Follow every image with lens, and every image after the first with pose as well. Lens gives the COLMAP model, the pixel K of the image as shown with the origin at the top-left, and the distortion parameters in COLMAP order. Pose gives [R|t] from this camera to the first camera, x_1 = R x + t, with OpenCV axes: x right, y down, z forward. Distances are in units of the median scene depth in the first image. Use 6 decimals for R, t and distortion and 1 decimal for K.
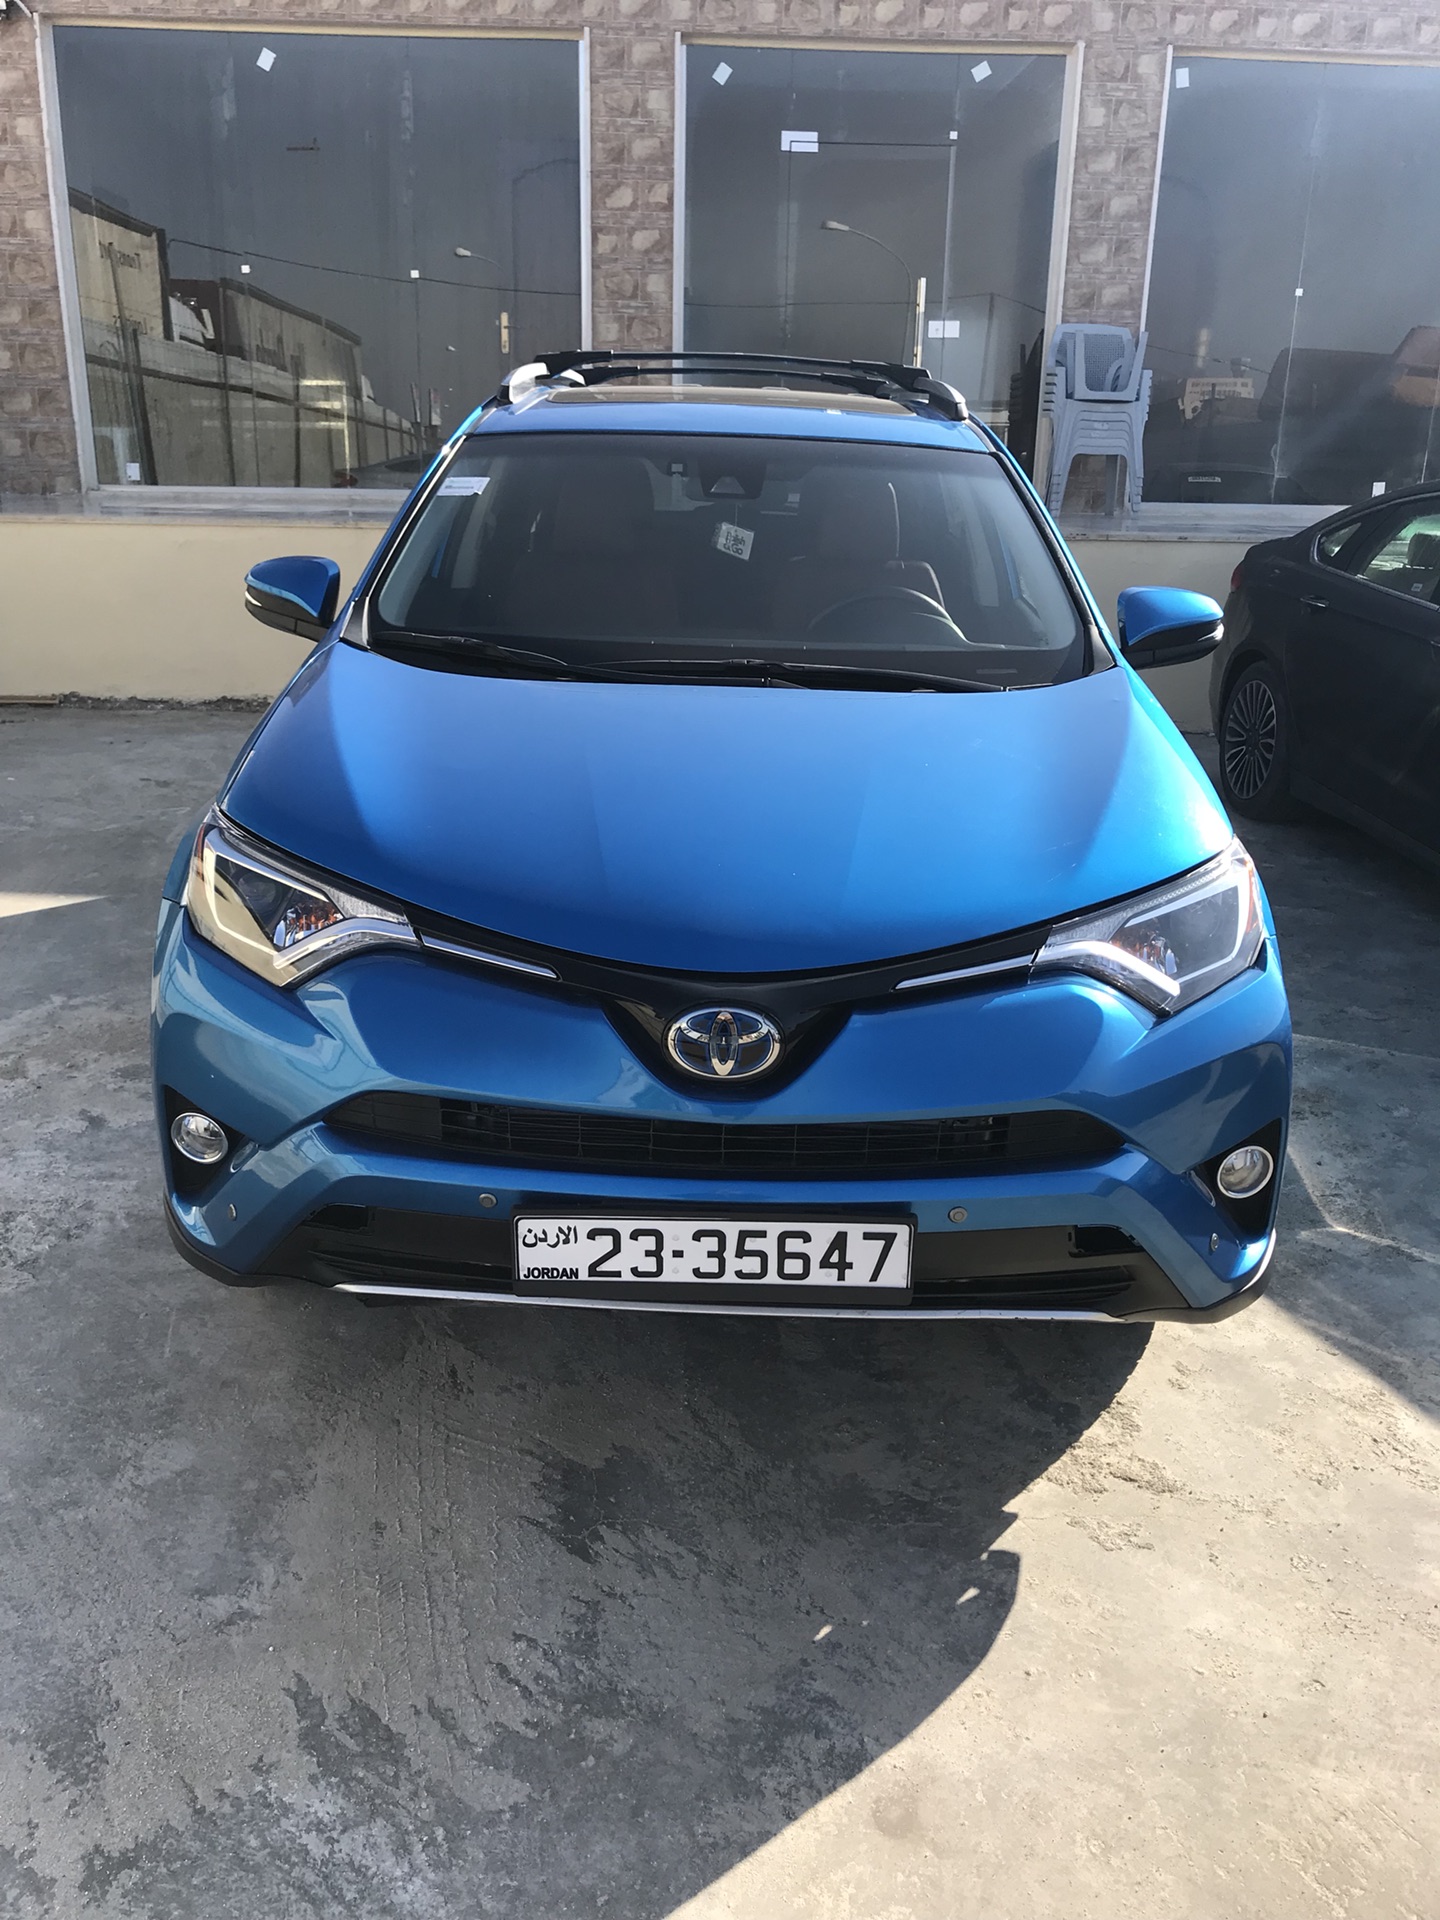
lens RADIAL K [[1547.6, 0, 720.0], [0, 1547.6, 960.0], [0, 0, 1]] dist [0.055862, -0.065317]
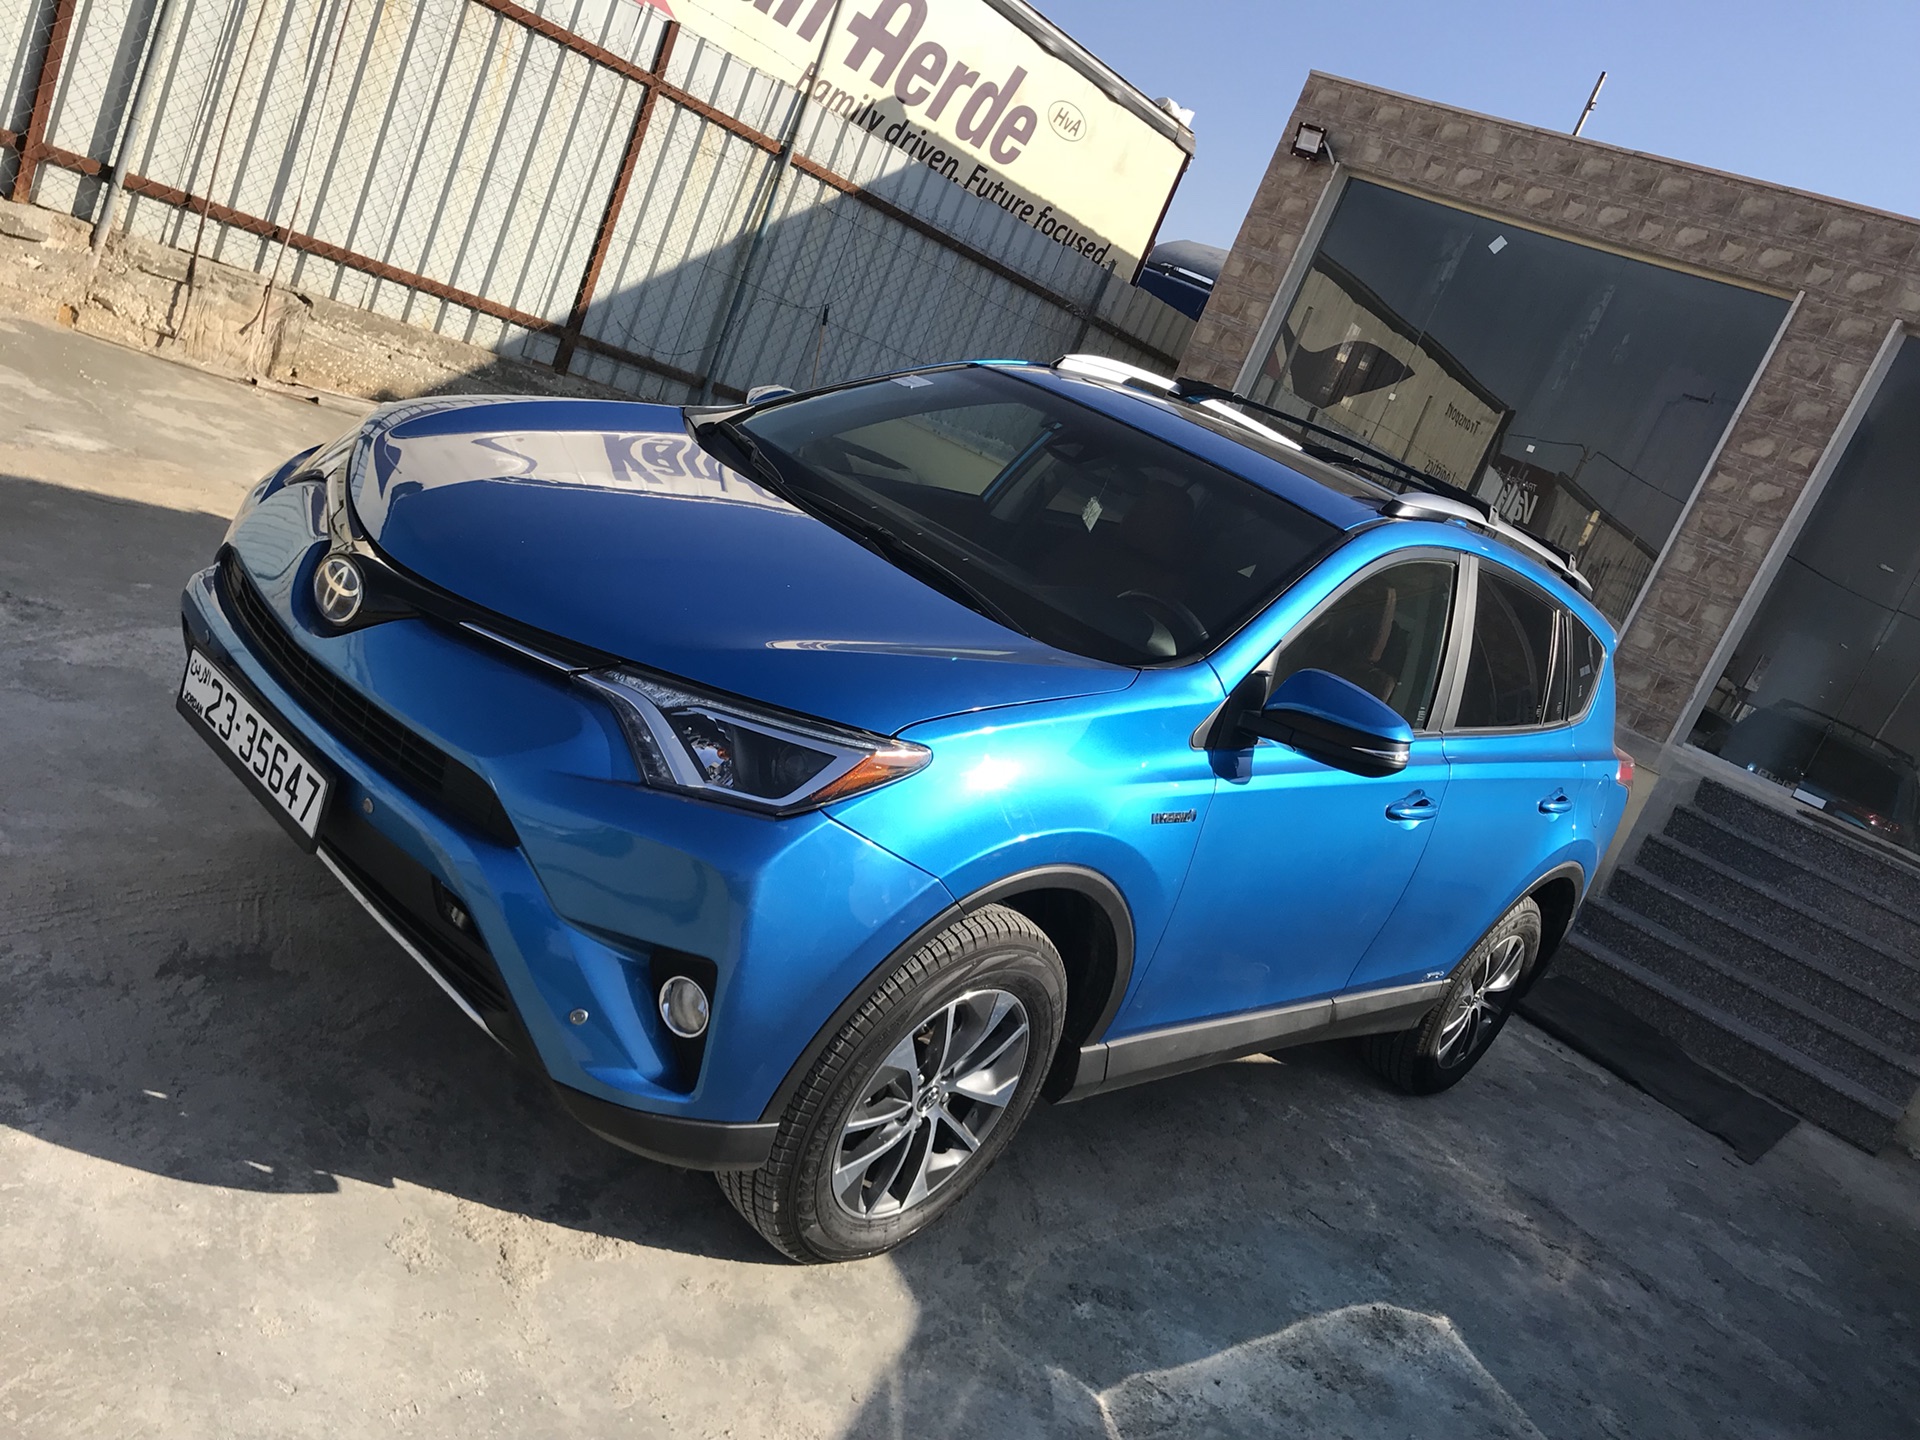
lens RADIAL K [[1547.6, 0, 960.0], [0, 1547.6, 720.0], [0, 0, 1]] dist [0.055862, -0.065317]
pose [[0.694730, 0.419251, -0.584447, 1.095289], [-0.554445, 0.829768, -0.063837, -0.055337], [0.458192, 0.368393, 0.808917, 0.251341]]
